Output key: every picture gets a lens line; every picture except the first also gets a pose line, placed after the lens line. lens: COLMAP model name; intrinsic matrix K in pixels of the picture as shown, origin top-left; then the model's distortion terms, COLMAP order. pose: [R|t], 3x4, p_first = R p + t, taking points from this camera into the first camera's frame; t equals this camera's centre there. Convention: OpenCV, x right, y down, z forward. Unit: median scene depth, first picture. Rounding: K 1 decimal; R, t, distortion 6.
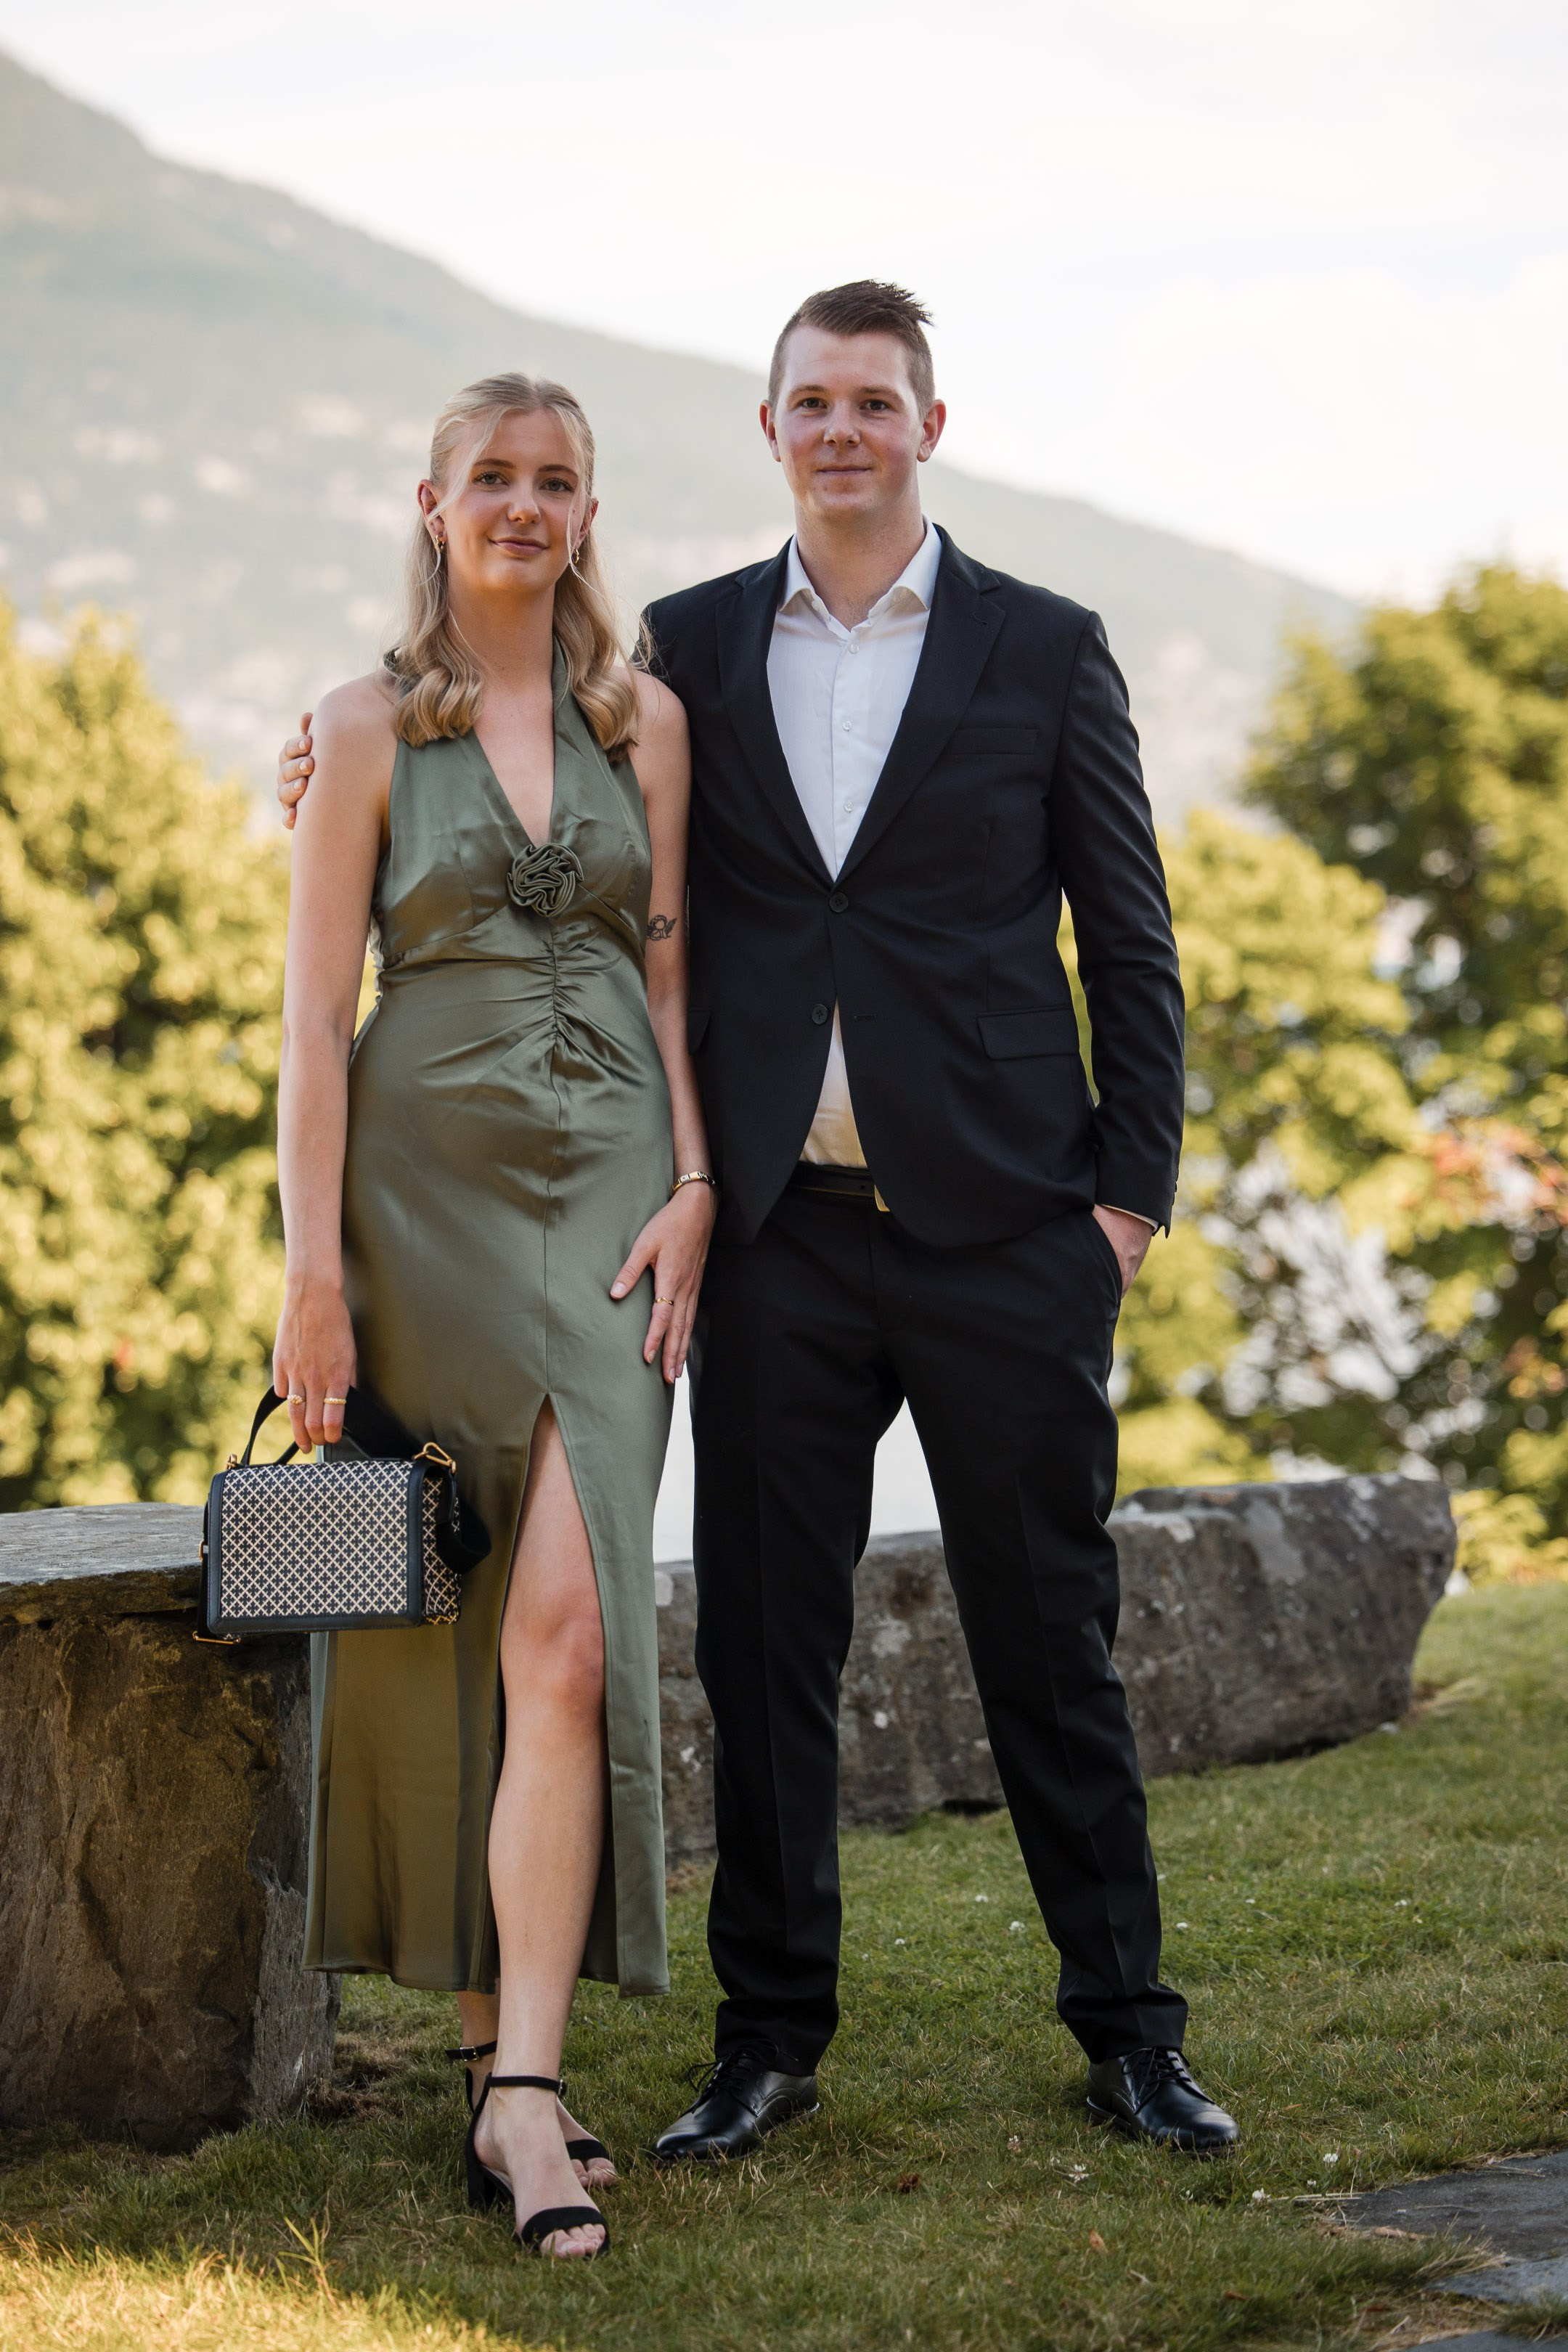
lens RADIAL K [[5857.5, 0, 793.4], [0, 5857.5, 1235.7], [0, 0, 1]] dist [-0.086700, 0.717583]
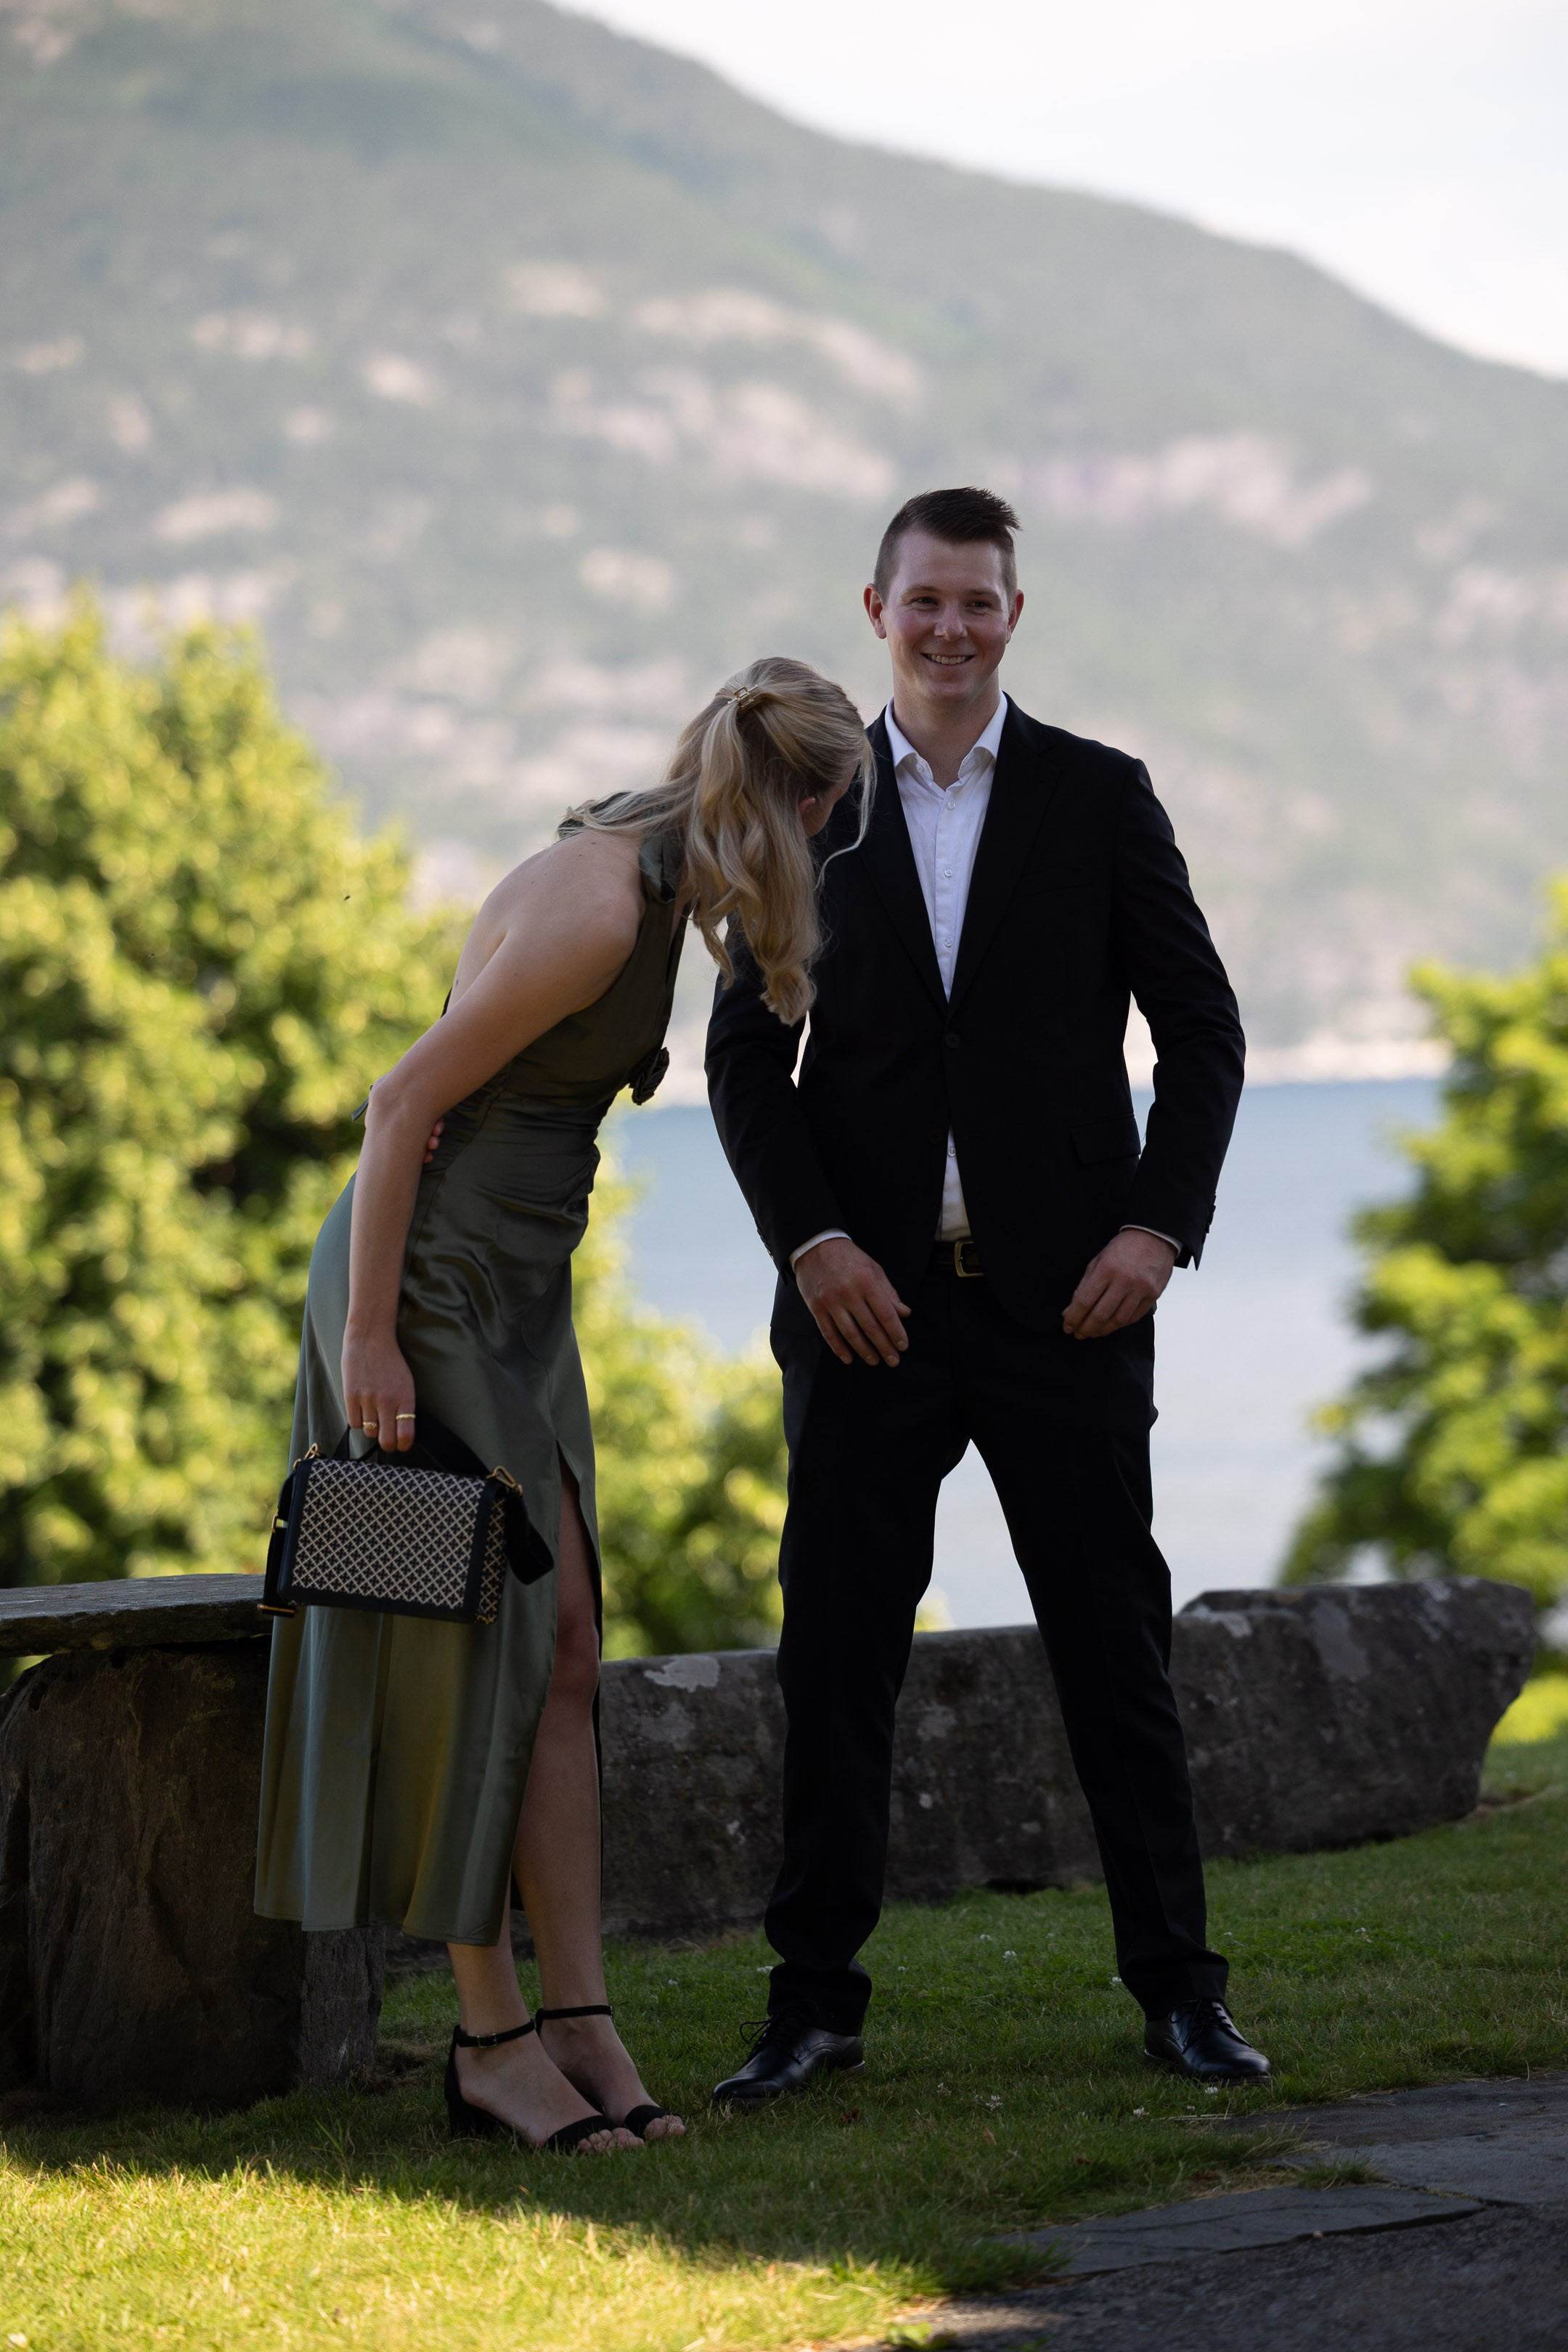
lens RADIAL K [[9125.0, 0, 779.0], [0, 9125.0, 1228.7], [0, 0, 1]] dist [-0.091242, -2.040018]
pose [[0.998151, -0.011574, -0.059671, 0.082463], [0.009863, 0.999534, -0.028885, 0.026468], [0.059978, 0.028244, 0.997800, -0.587917]]
